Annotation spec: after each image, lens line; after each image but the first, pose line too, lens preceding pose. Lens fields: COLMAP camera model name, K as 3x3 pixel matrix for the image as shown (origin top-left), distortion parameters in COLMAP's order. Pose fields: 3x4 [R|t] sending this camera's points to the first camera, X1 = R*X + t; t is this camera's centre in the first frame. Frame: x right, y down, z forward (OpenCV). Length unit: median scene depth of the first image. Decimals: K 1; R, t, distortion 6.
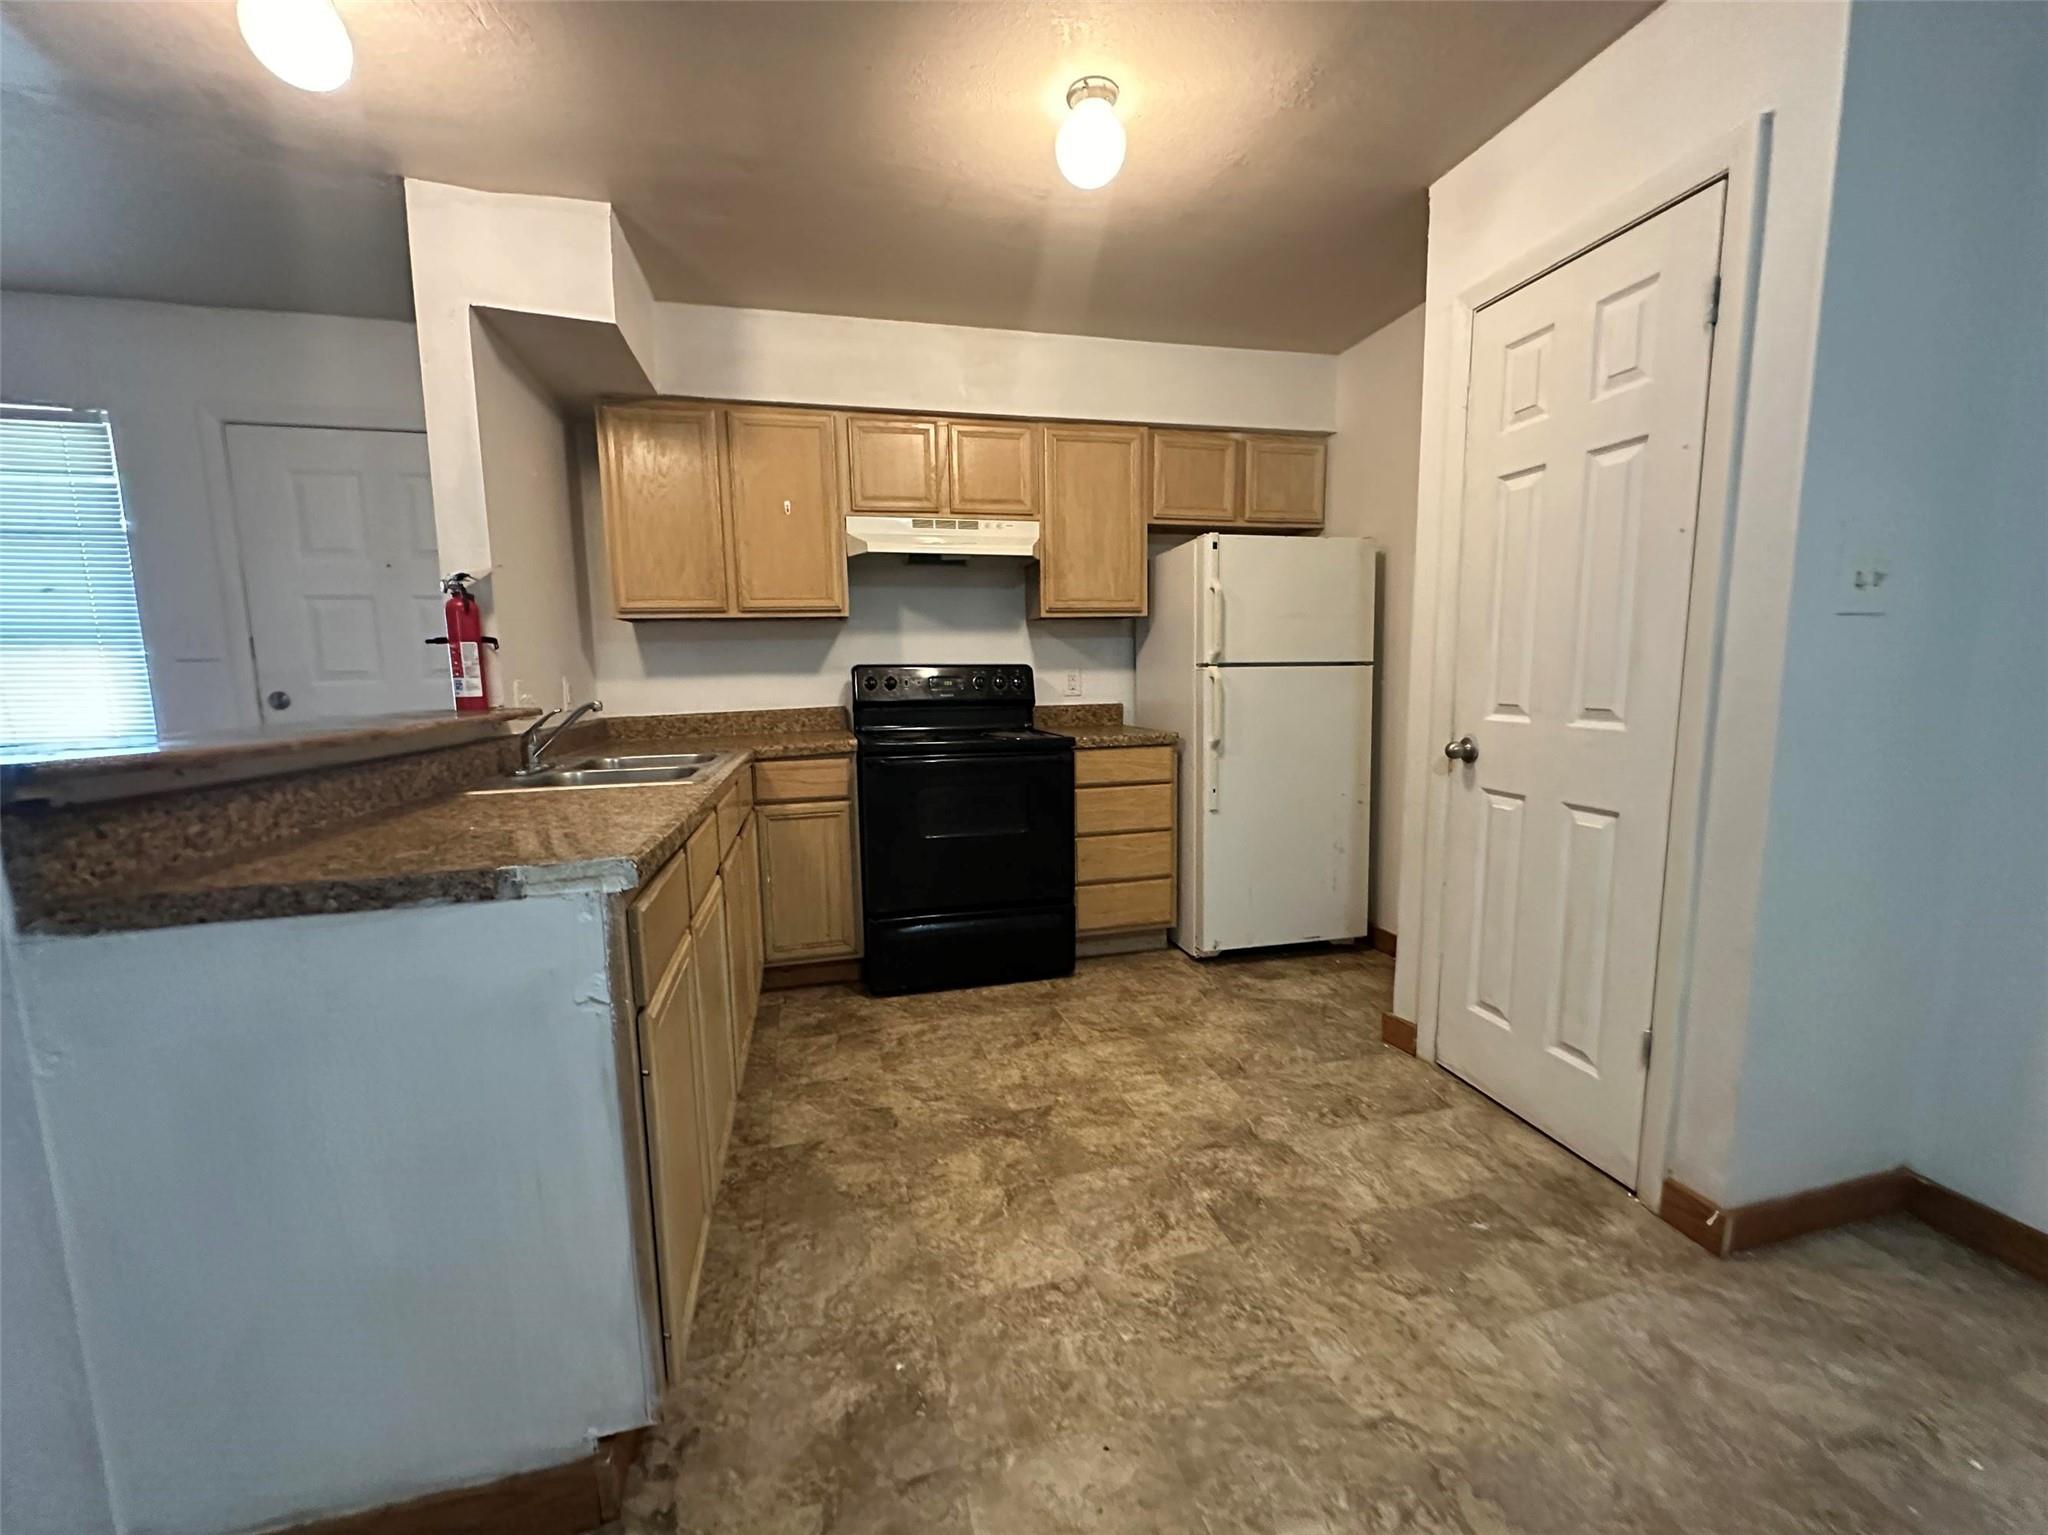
lens RADIAL K [[814.0, 0, 1023.7], [0, 814.0, 770.4], [0, 0, 1]] dist [-0.002166, 0.001036]
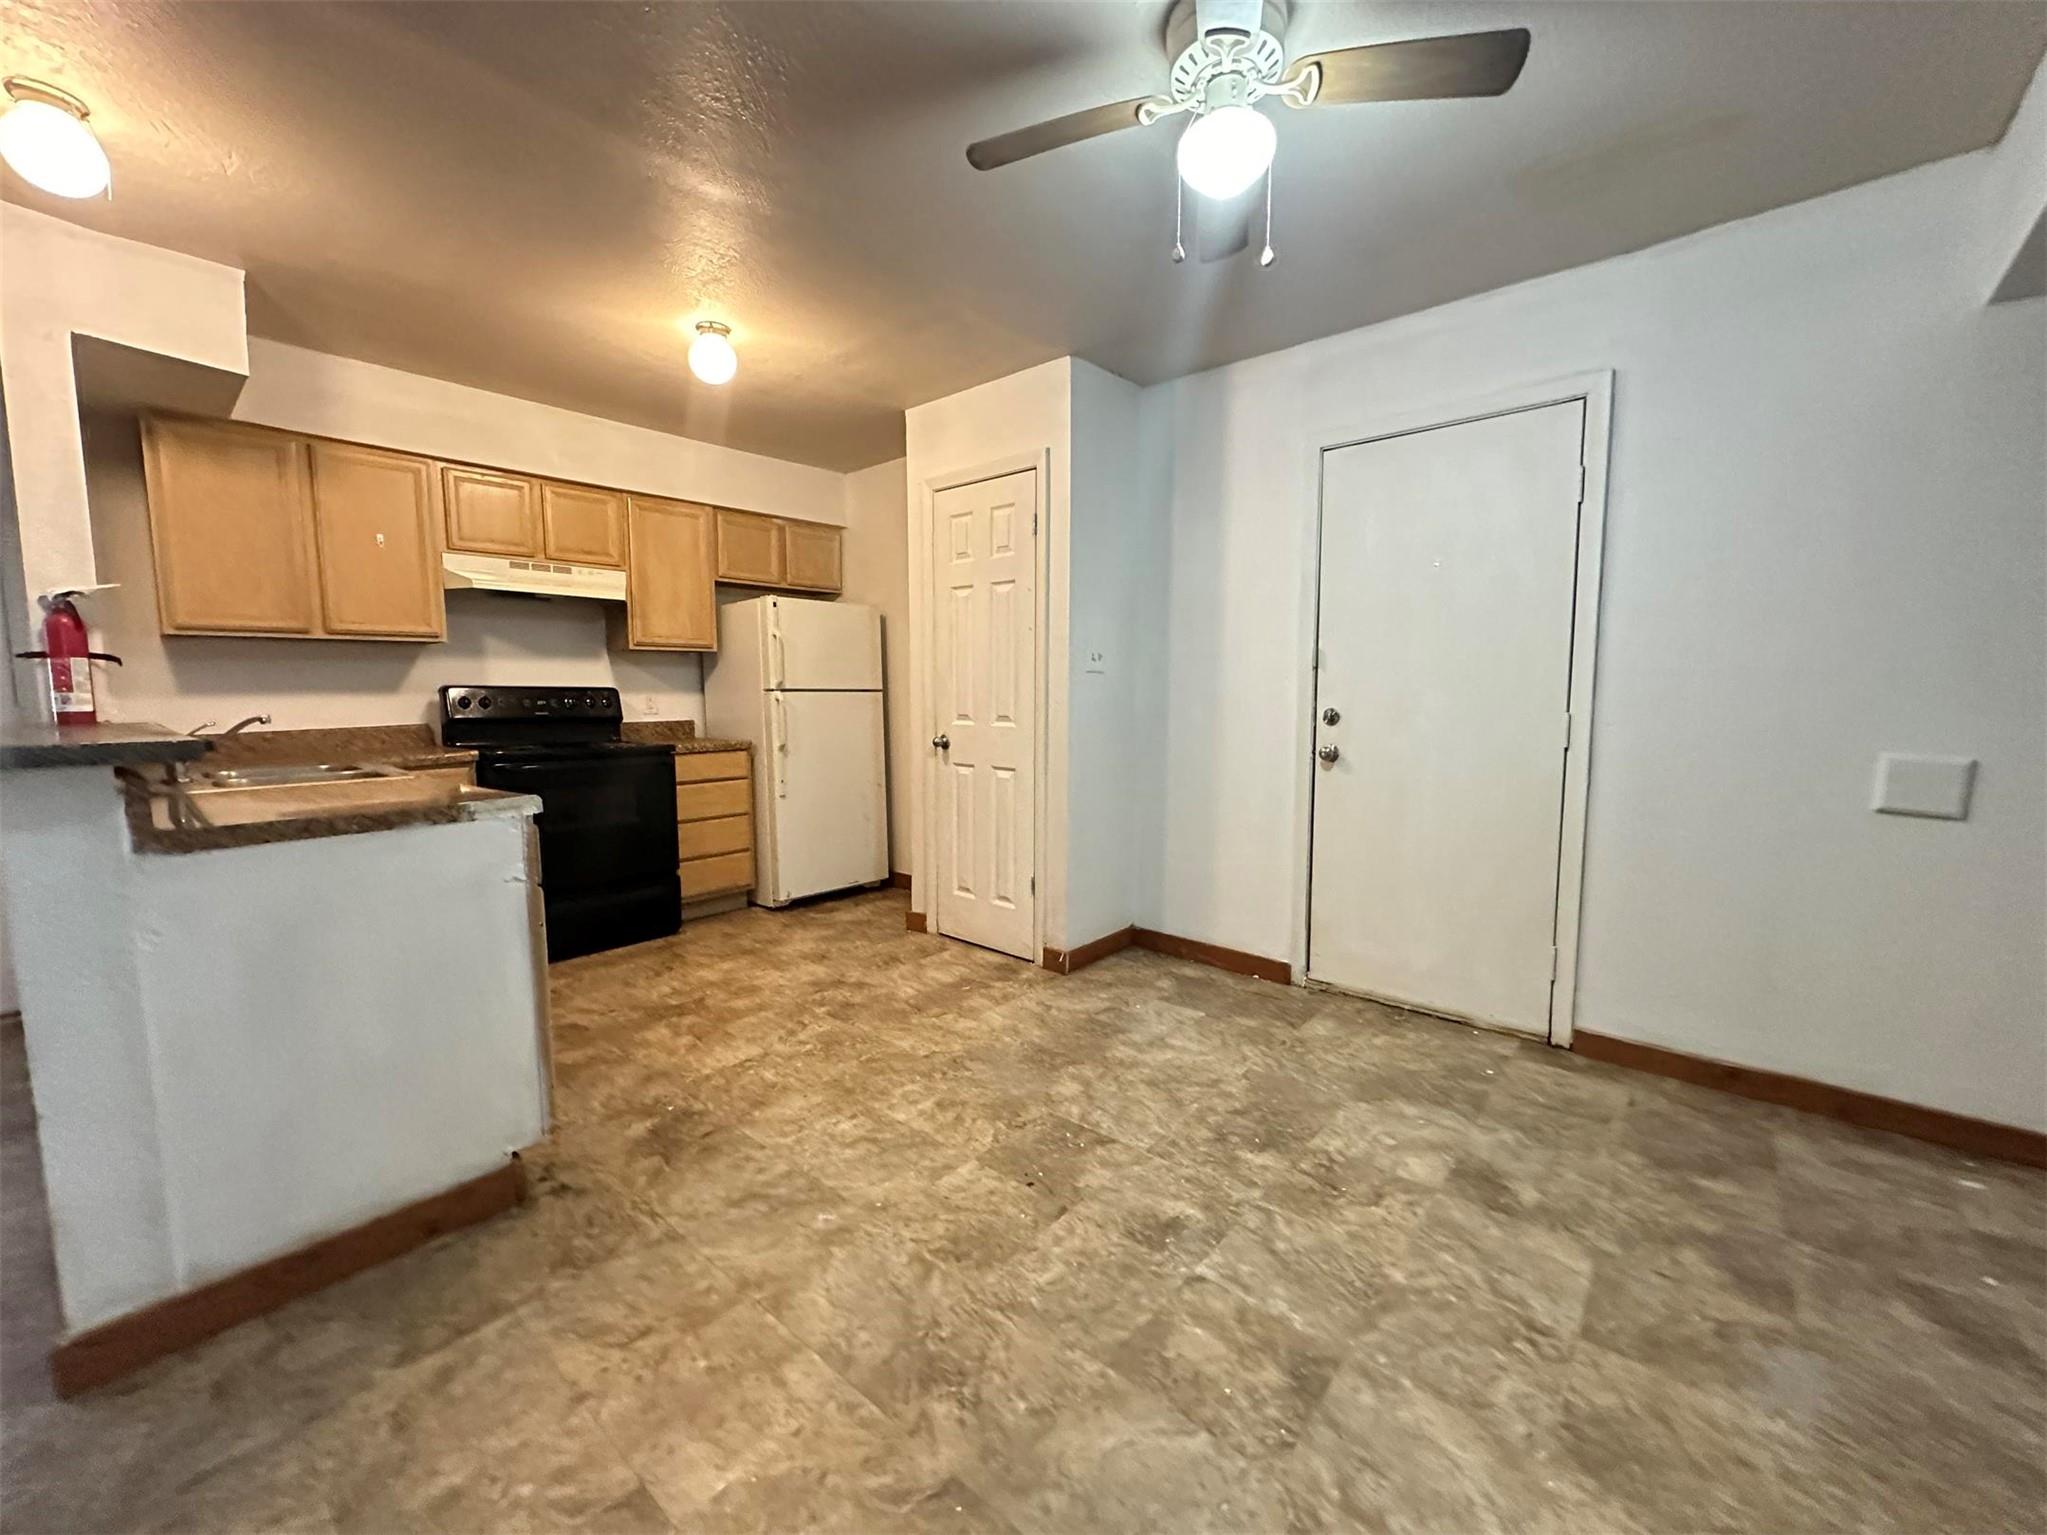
lens RADIAL K [[813.6, 0, 1020.0], [0, 813.6, 771.0], [0, 0, 1]] dist [-0.002166, 0.001036]
pose [[0.823032, -0.042140, 0.566429, -0.302790], [0.059140, 0.998181, -0.011671, 0.067301], [-0.564908, 0.043104, 0.824028, -0.511046]]
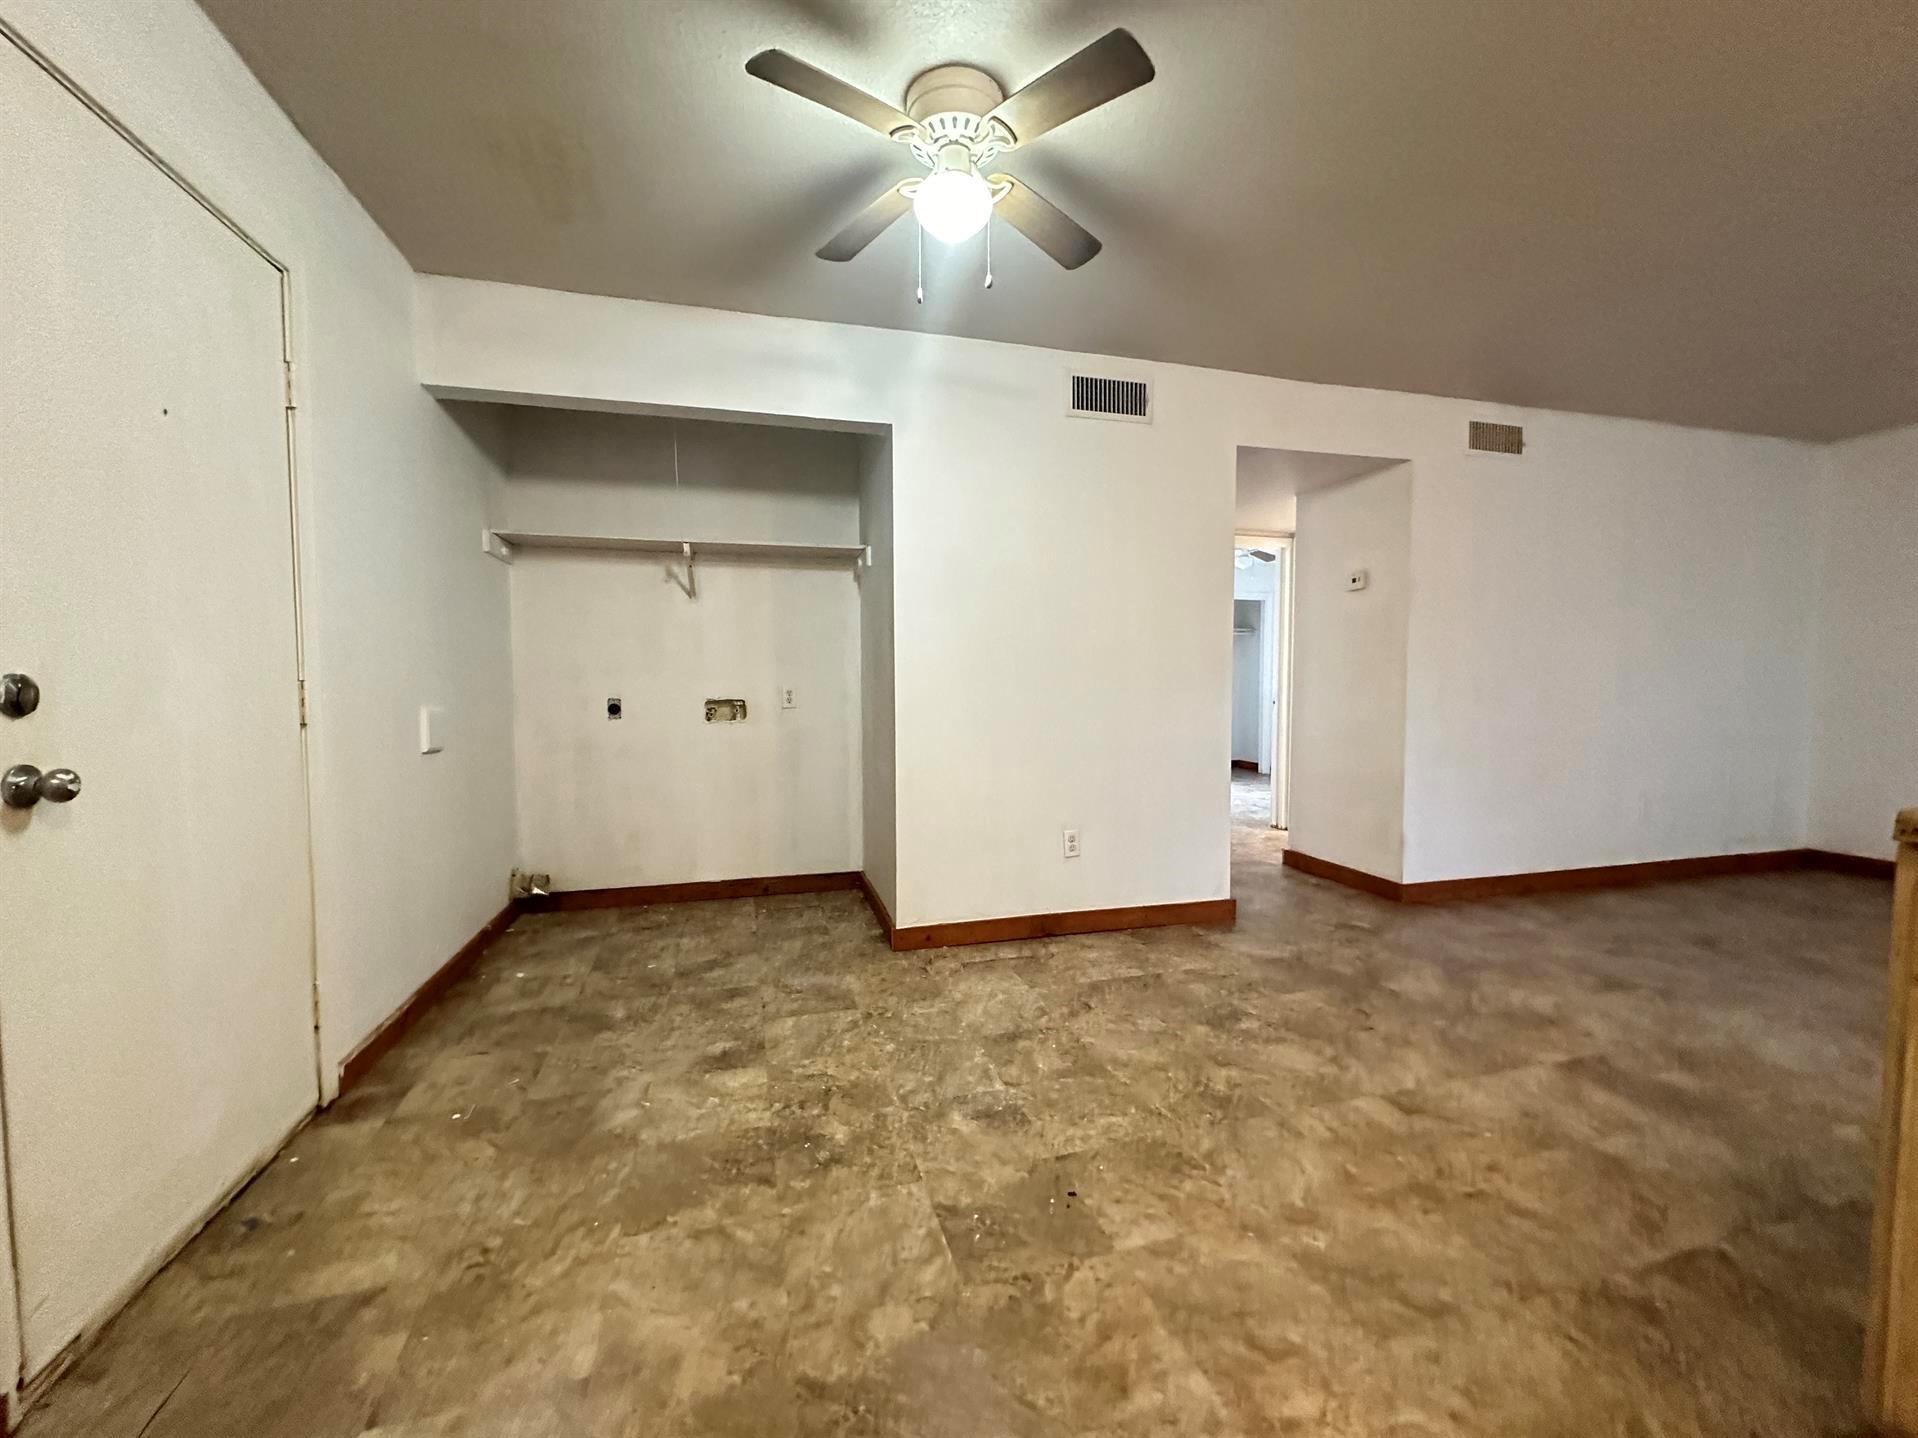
lens RADIAL K [[762.3, 0, 959.1], [0, 762.3, 717.7], [0, 0, 1]] dist [-0.002166, 0.001036]
pose [[-0.999521, 0.016886, -0.025954, 0.325684], [0.012196, 0.985151, 0.171259, -0.082897], [0.028460, 0.170861, -0.984884, 0.914816]]
